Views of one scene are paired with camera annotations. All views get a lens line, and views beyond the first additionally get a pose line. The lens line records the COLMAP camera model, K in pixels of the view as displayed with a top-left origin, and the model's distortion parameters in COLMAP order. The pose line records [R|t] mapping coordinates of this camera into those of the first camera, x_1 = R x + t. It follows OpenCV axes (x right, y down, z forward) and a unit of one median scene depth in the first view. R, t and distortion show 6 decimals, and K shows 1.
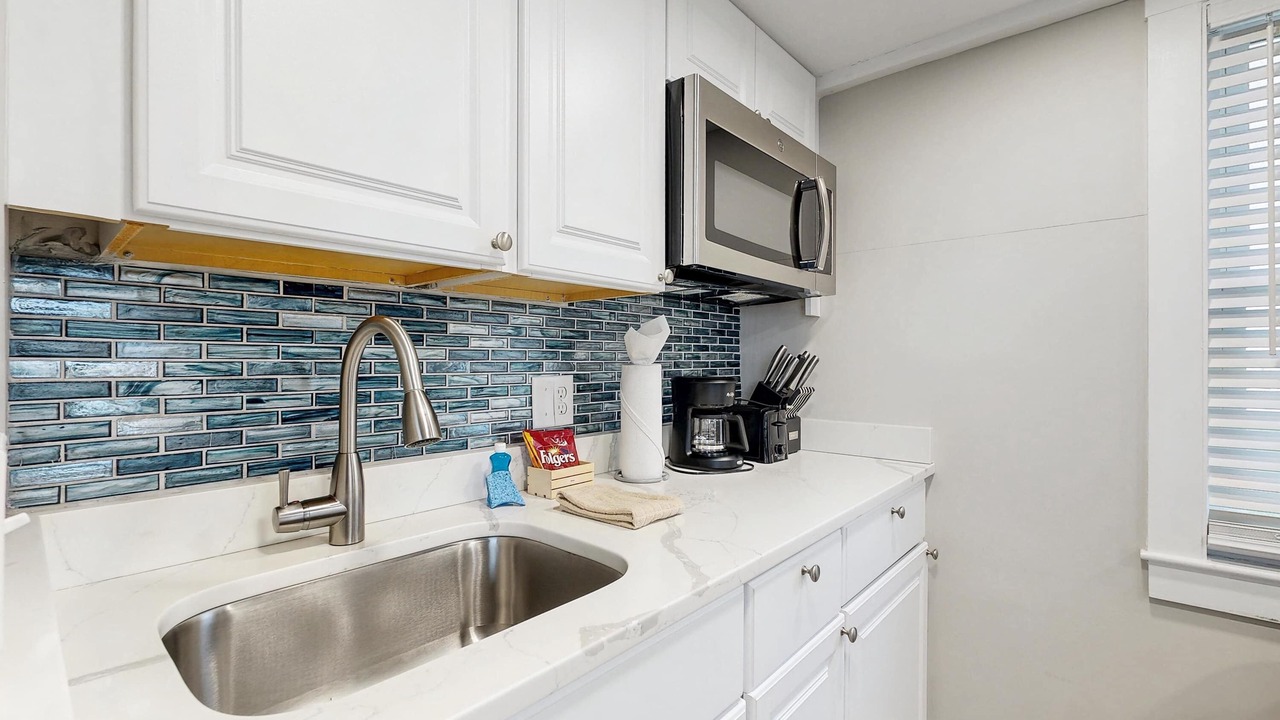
lens RADIAL K [[555.6, 0, 643.8], [0, 555.6, 355.6], [0, 0, 1]] dist [0.008044, 0.001685]
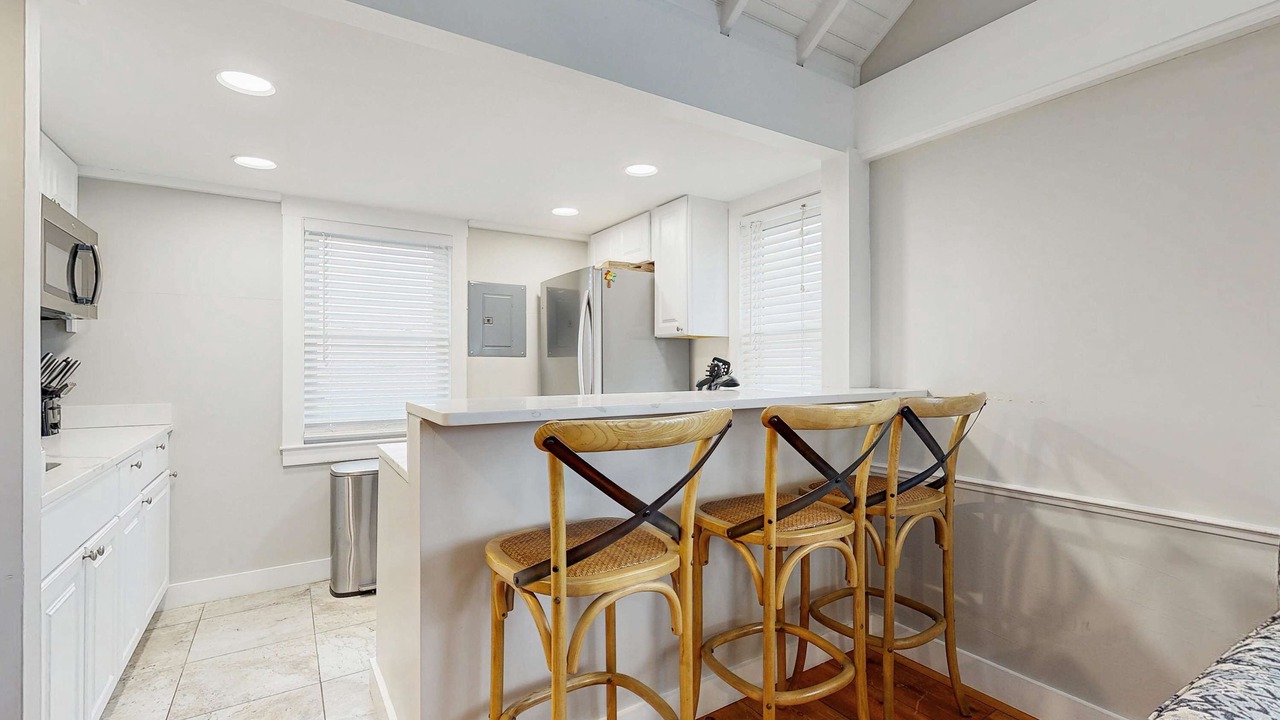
lens RADIAL K [[555.6, 0, 640.1], [0, 555.6, 364.9], [0, 0, 1]] dist [0.008044, 0.001685]
pose [[0.272168, 0.000837, 0.962249, -0.763965], [-0.003135, 0.999995, 0.000017, 0.007620], [-0.962245, -0.003021, 0.272169, -0.874136]]
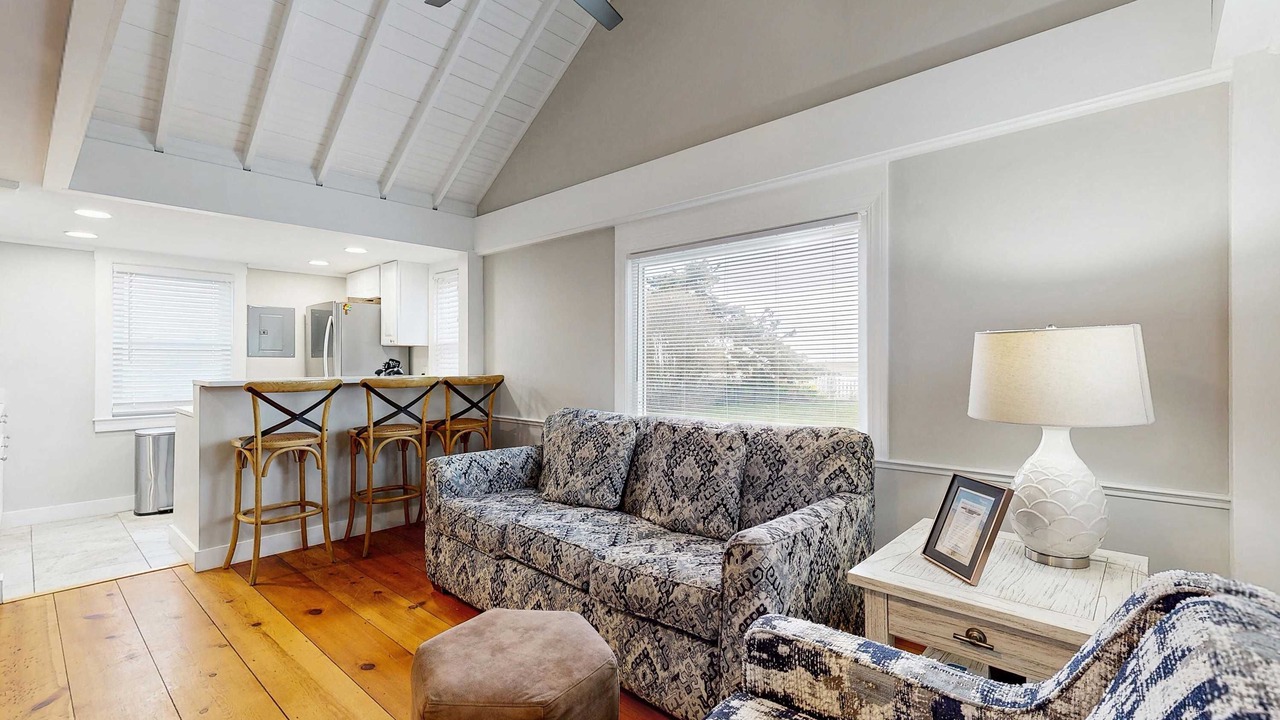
lens RADIAL K [[555.6, 0, 641.1], [0, 555.6, 362.3], [0, 0, 1]] dist [0.008044, 0.001685]
pose [[0.009379, 0.003695, 0.999949, -2.063628], [-0.003466, 0.999987, -0.003663, 0.010689], [-0.999950, -0.003431, 0.009392, -1.955215]]
